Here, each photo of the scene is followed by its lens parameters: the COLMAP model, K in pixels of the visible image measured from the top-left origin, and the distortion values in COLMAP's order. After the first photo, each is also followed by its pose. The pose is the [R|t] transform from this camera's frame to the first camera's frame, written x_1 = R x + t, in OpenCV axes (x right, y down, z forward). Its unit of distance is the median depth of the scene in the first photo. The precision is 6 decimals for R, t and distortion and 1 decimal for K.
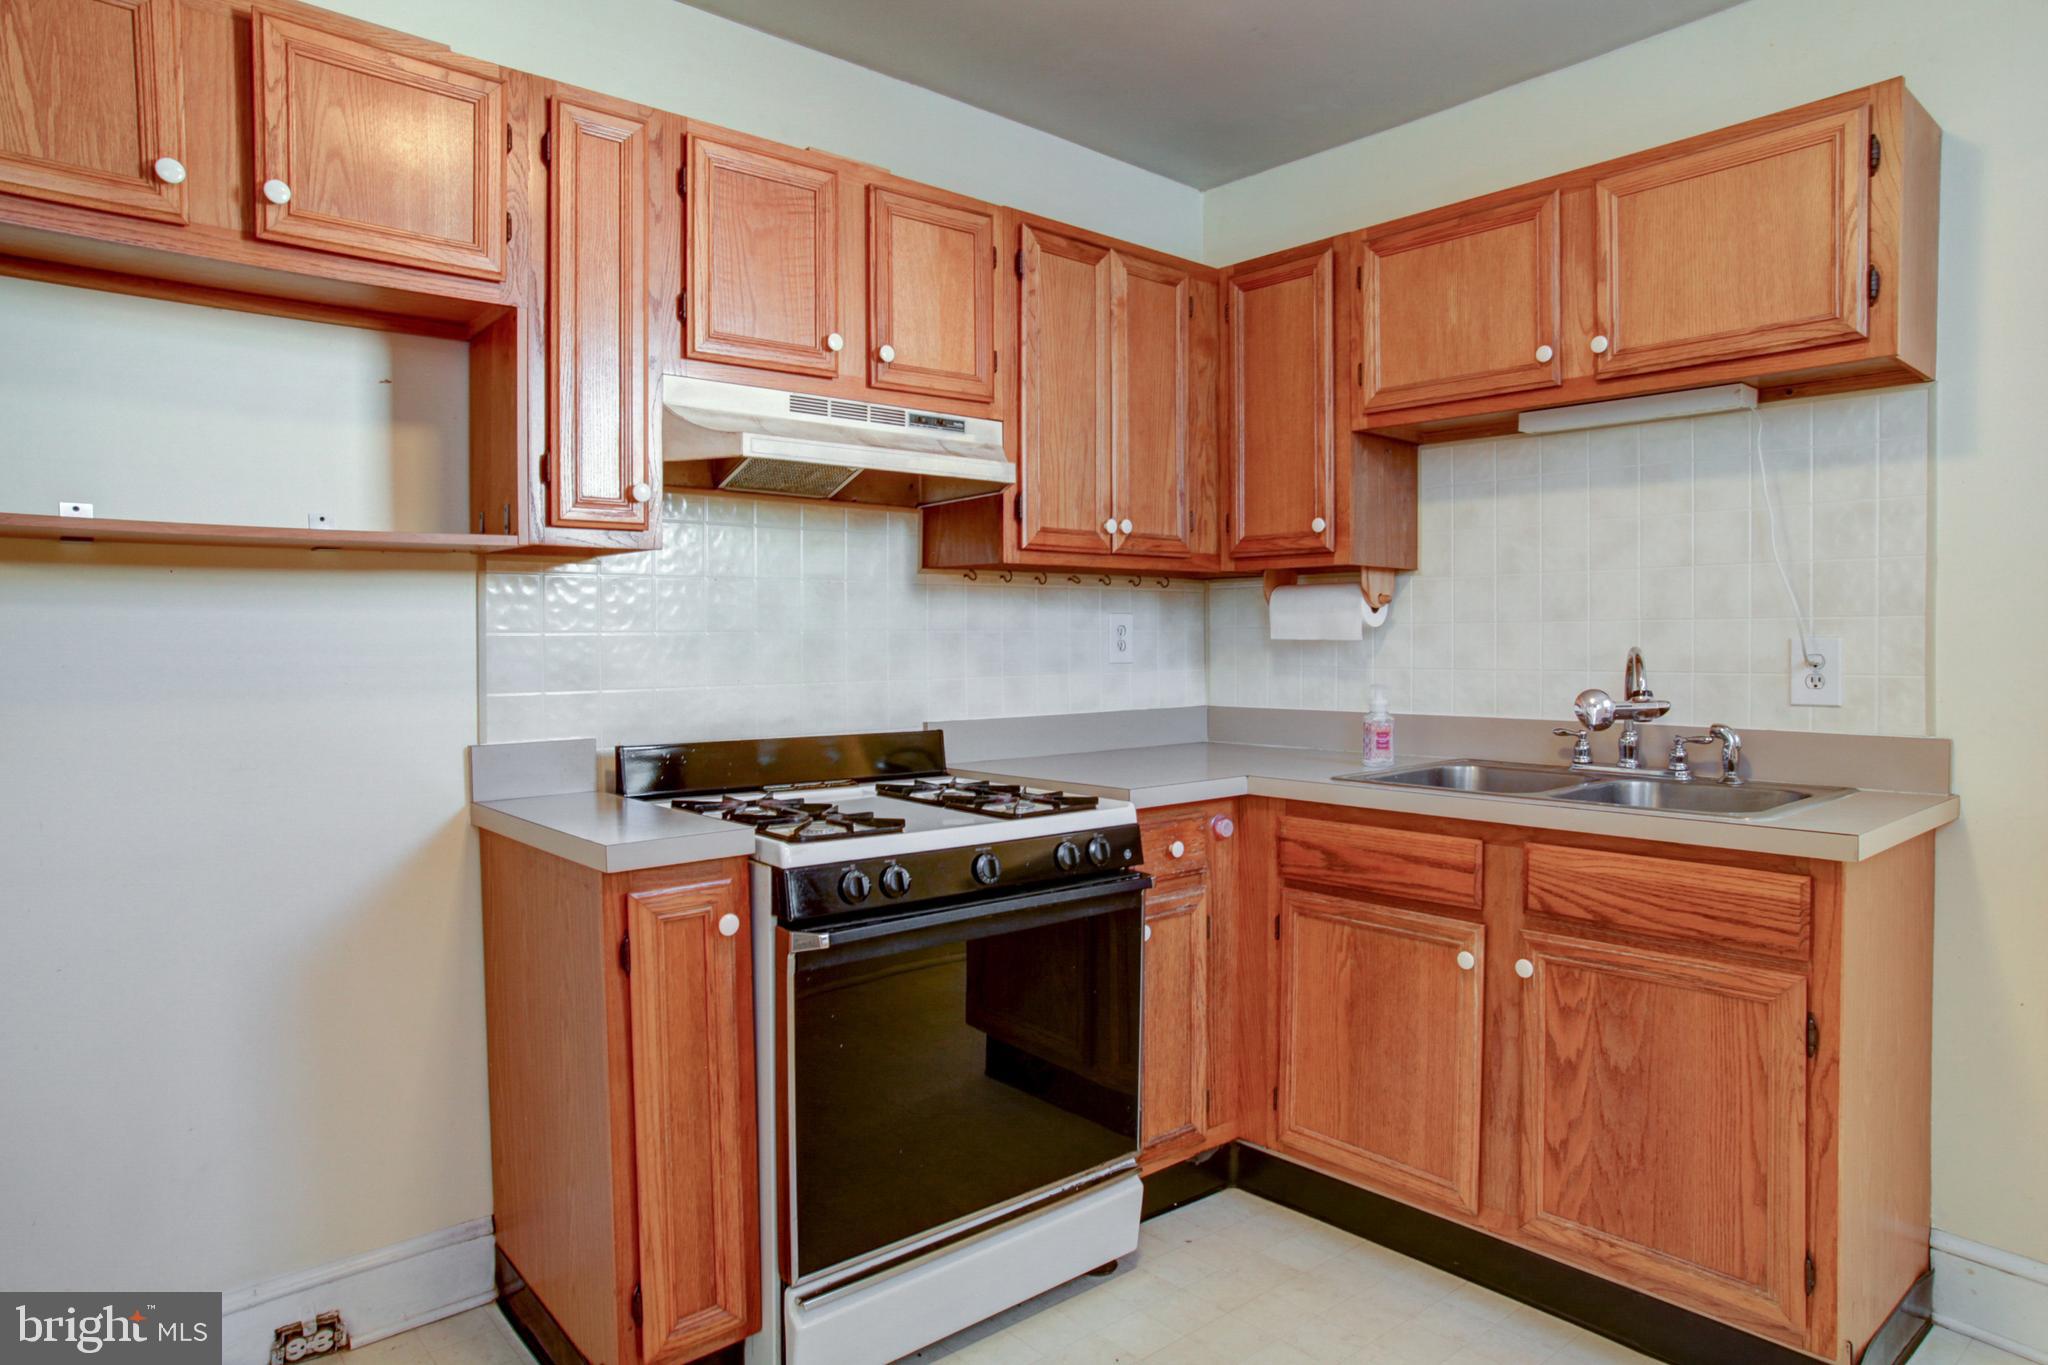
lens RADIAL K [[1272.7, 0, 1023.7], [0, 1272.7, 651.7], [0, 0, 1]] dist [-0.075415, 0.070403]
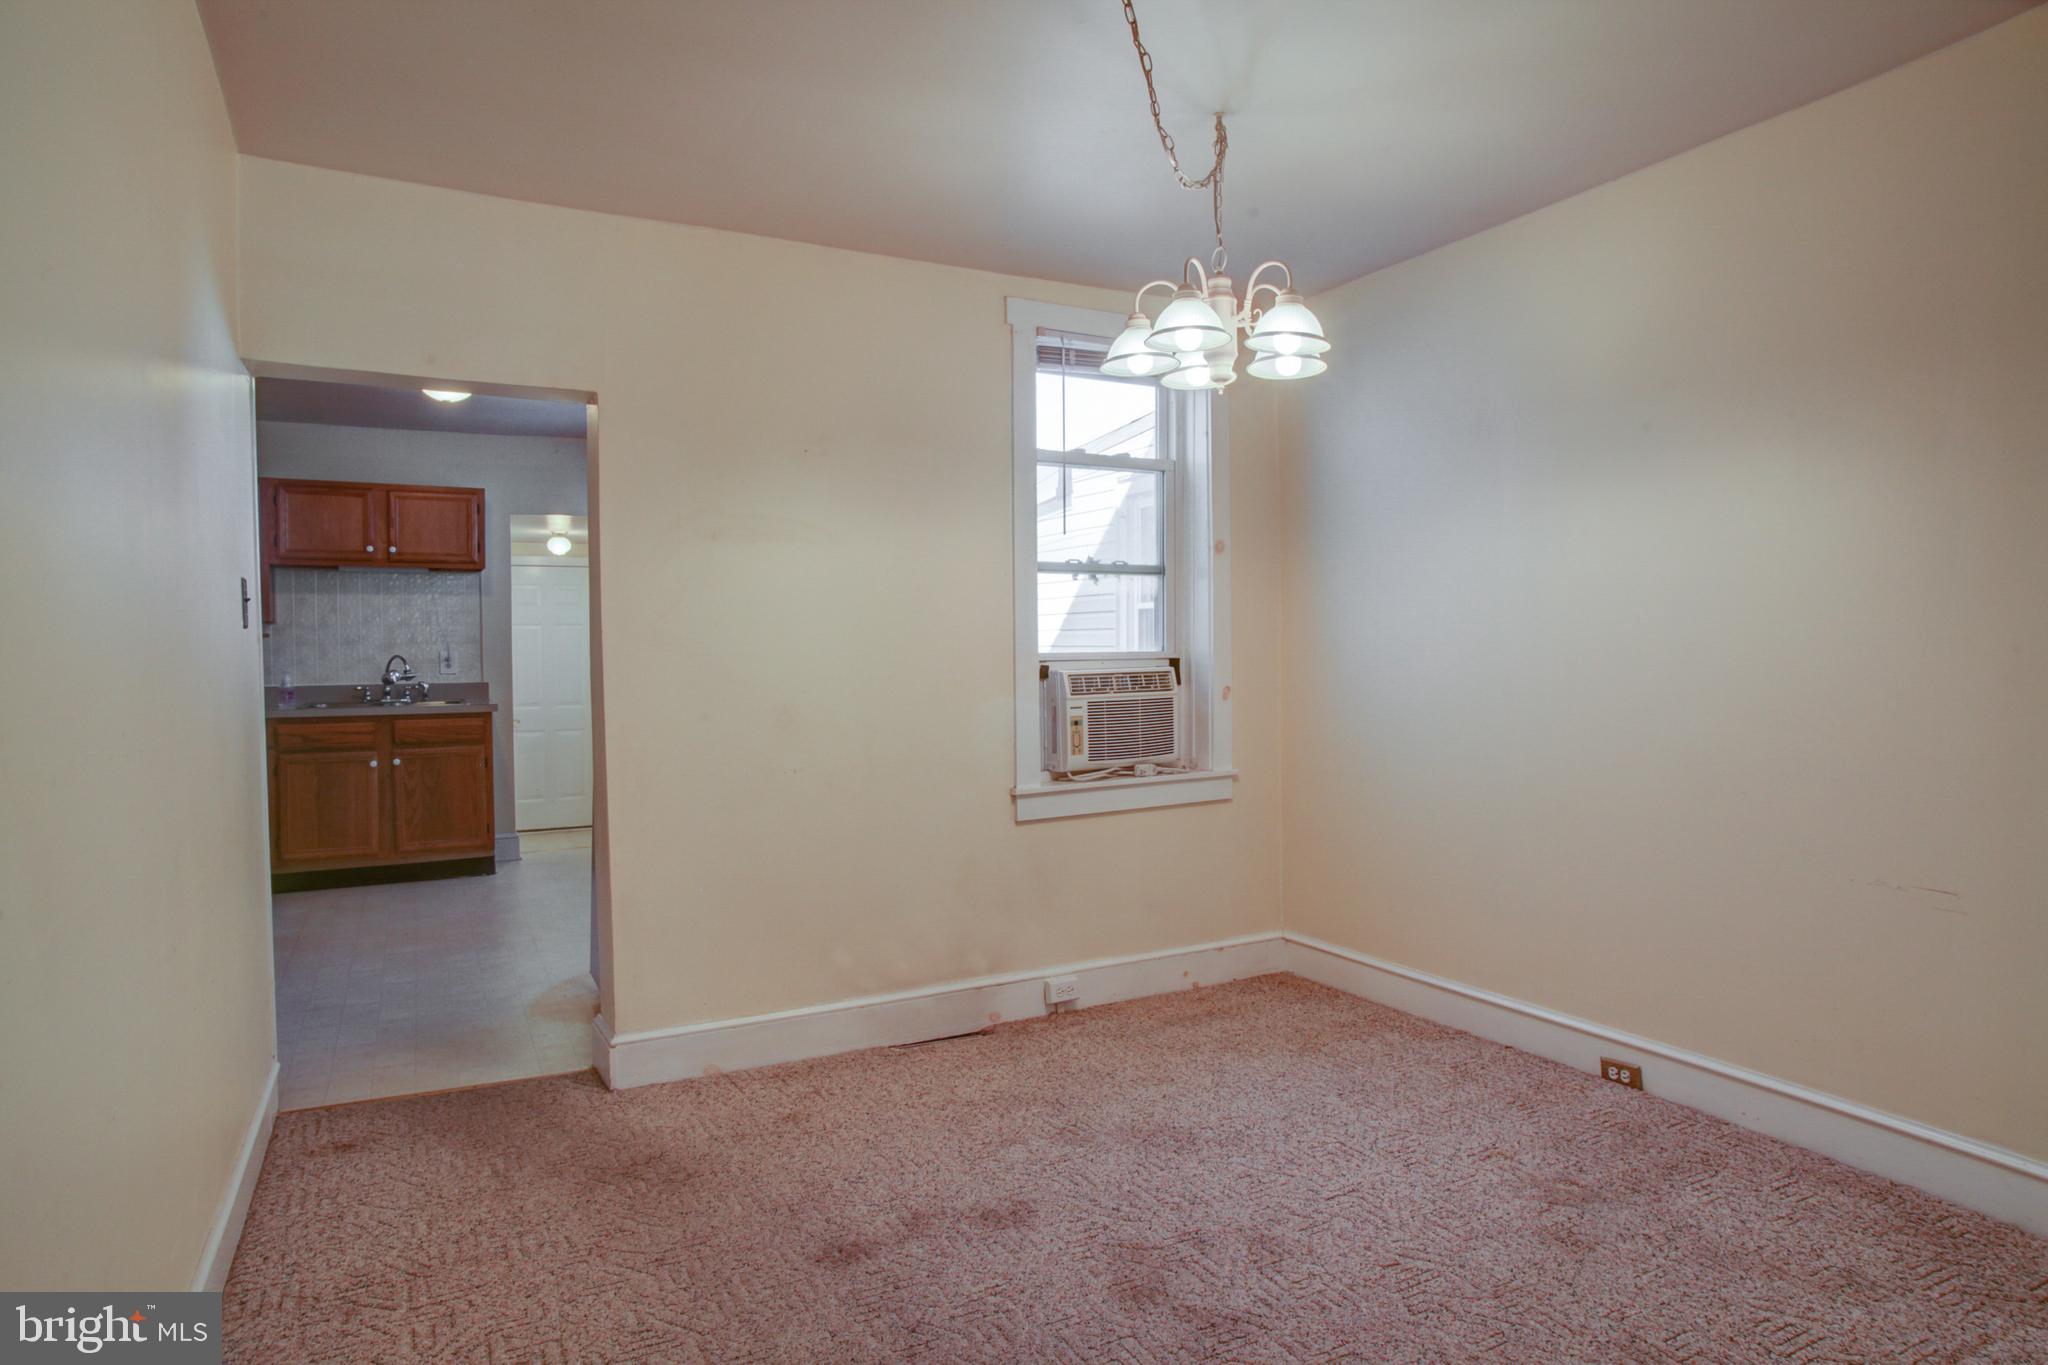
lens RADIAL K [[1177.6, 0, 1018.4], [0, 1177.6, 671.8], [0, 0, 1]] dist [-0.095791, 0.074990]
pose [[0.234106, -0.018792, 0.972030, -1.737836], [0.020041, 0.999694, 0.014500, 0.024632], [-0.972005, 0.016086, 0.234411, -0.984737]]
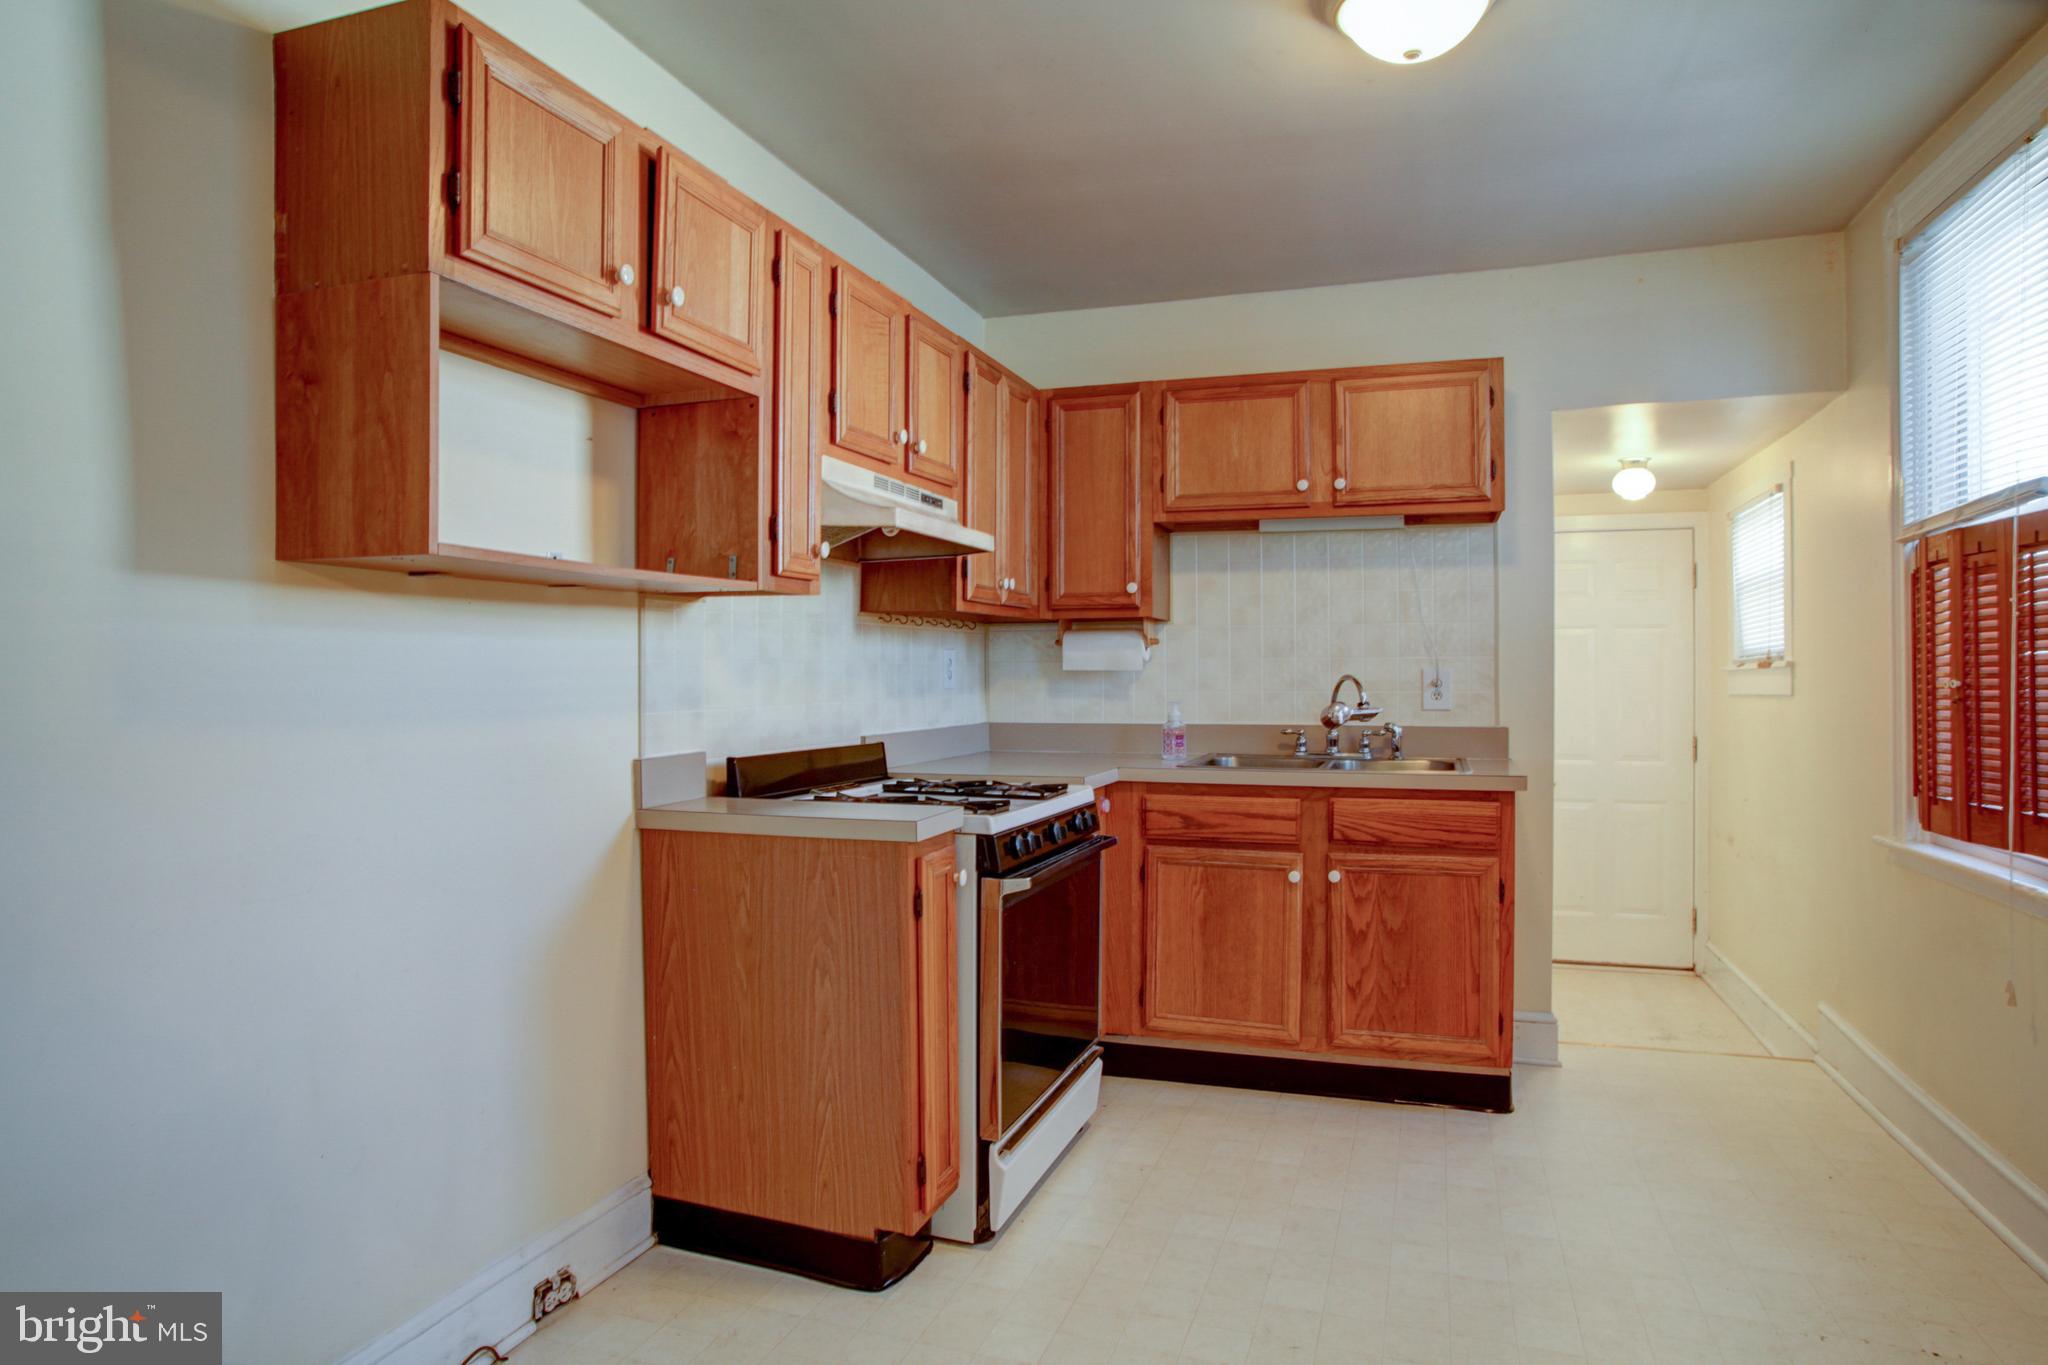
lens RADIAL K [[1272.7, 0, 1023.7], [0, 1272.7, 651.7], [0, 0, 1]] dist [-0.075415, 0.070403]
pose [[0.859909, 0.010179, 0.510345, -0.687551], [0.003477, 0.999661, -0.025798, 0.007035], [-0.510435, 0.023959, 0.859582, -0.164010]]
